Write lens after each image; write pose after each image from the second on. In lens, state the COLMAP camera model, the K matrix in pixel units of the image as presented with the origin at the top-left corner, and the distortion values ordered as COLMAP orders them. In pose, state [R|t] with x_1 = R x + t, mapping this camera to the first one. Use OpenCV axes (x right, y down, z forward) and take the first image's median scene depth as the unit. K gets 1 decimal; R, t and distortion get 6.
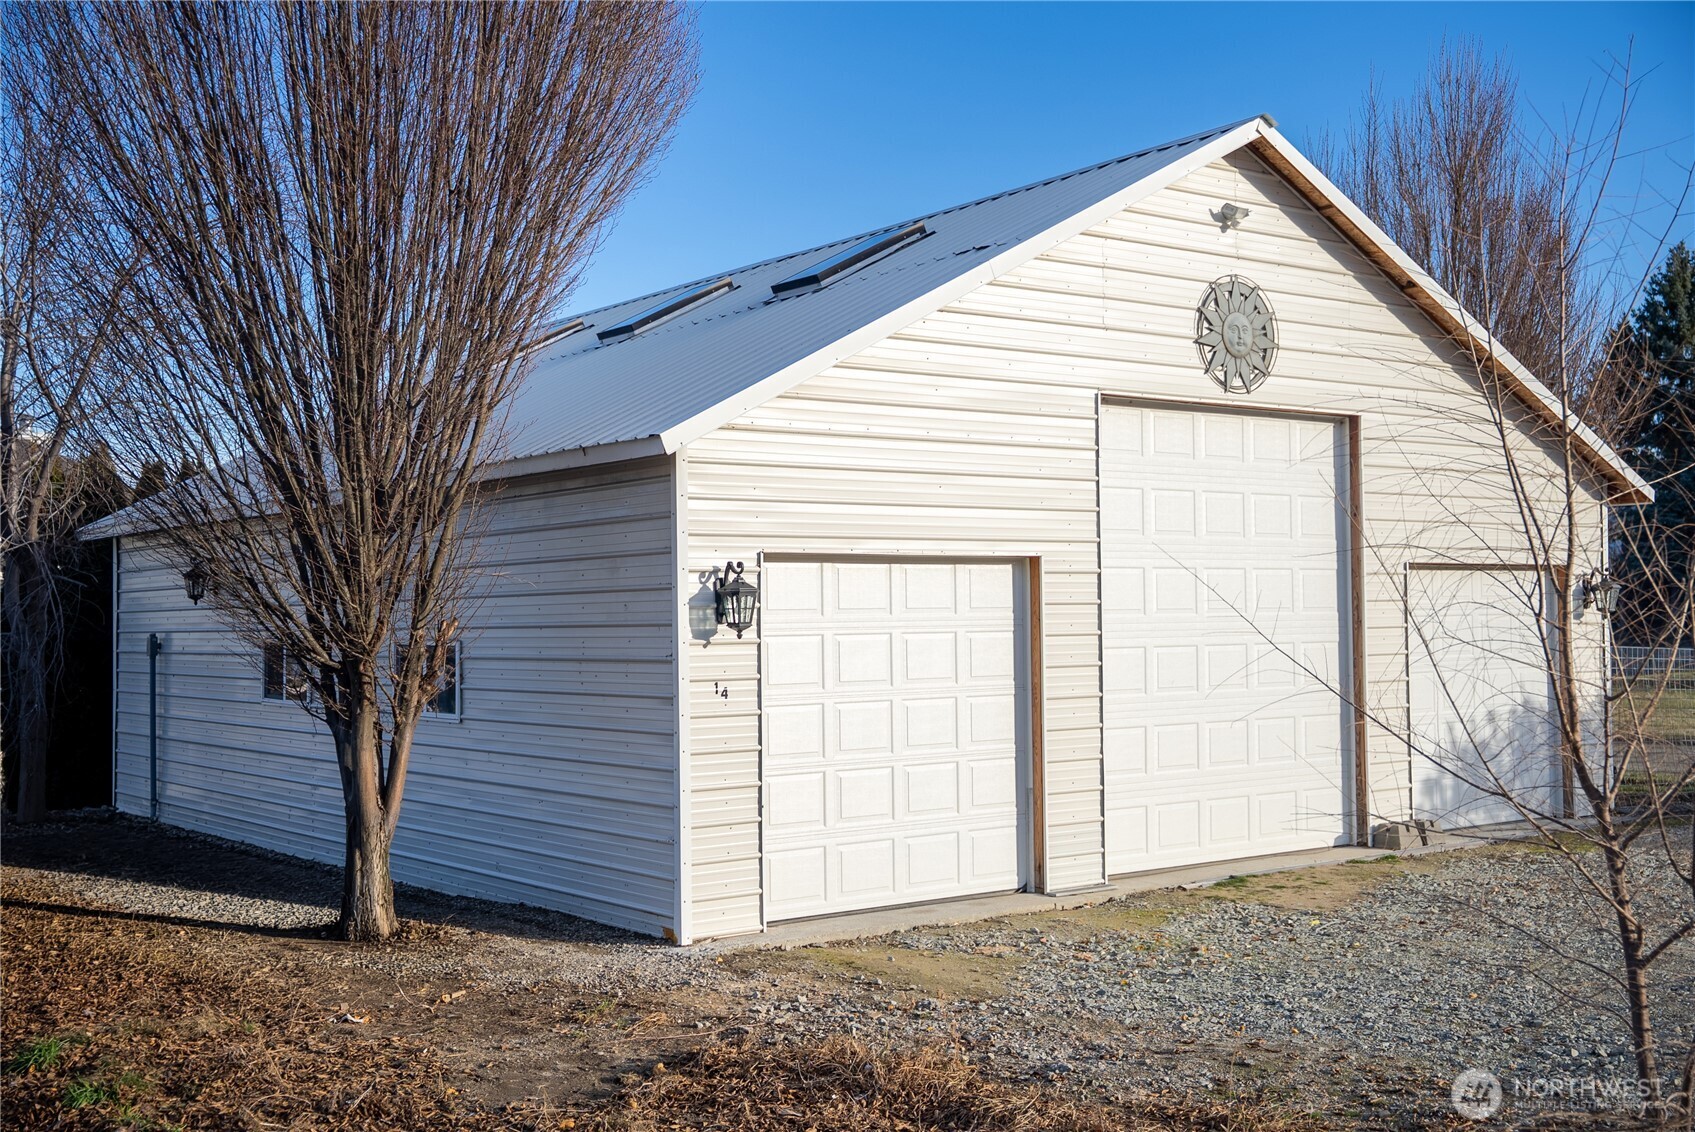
lens RADIAL K [[1832.3, 0, 847.5], [0, 1832.3, 566.0], [0, 0, 1]] dist [0.084070, 0.012226]
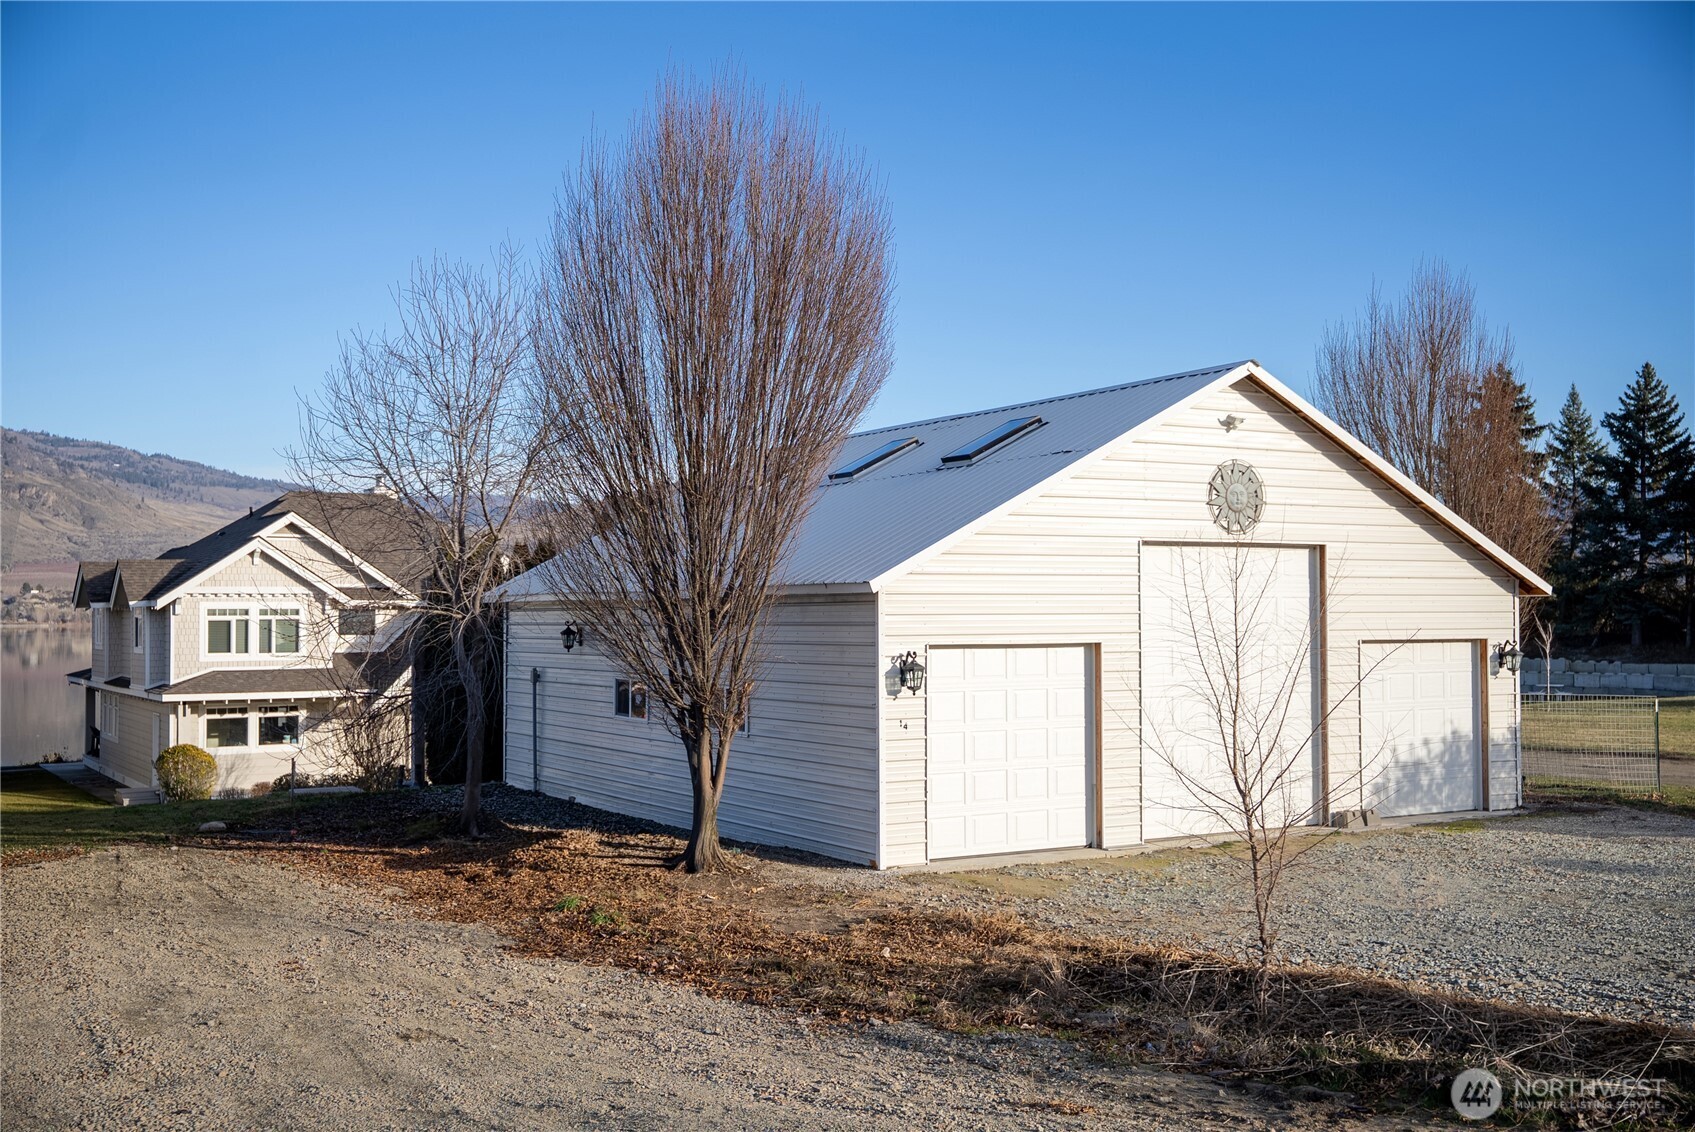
lens RADIAL K [[1804.2, 0, 847.5], [0, 1804.2, 566.0], [0, 0, 1]] dist [0.066325, 0.022449]
pose [[0.993444, 0.005980, -0.114164, 0.066537], [-0.005365, 0.999969, 0.005696, -0.084110], [0.114195, -0.005046, 0.993446, -0.644063]]
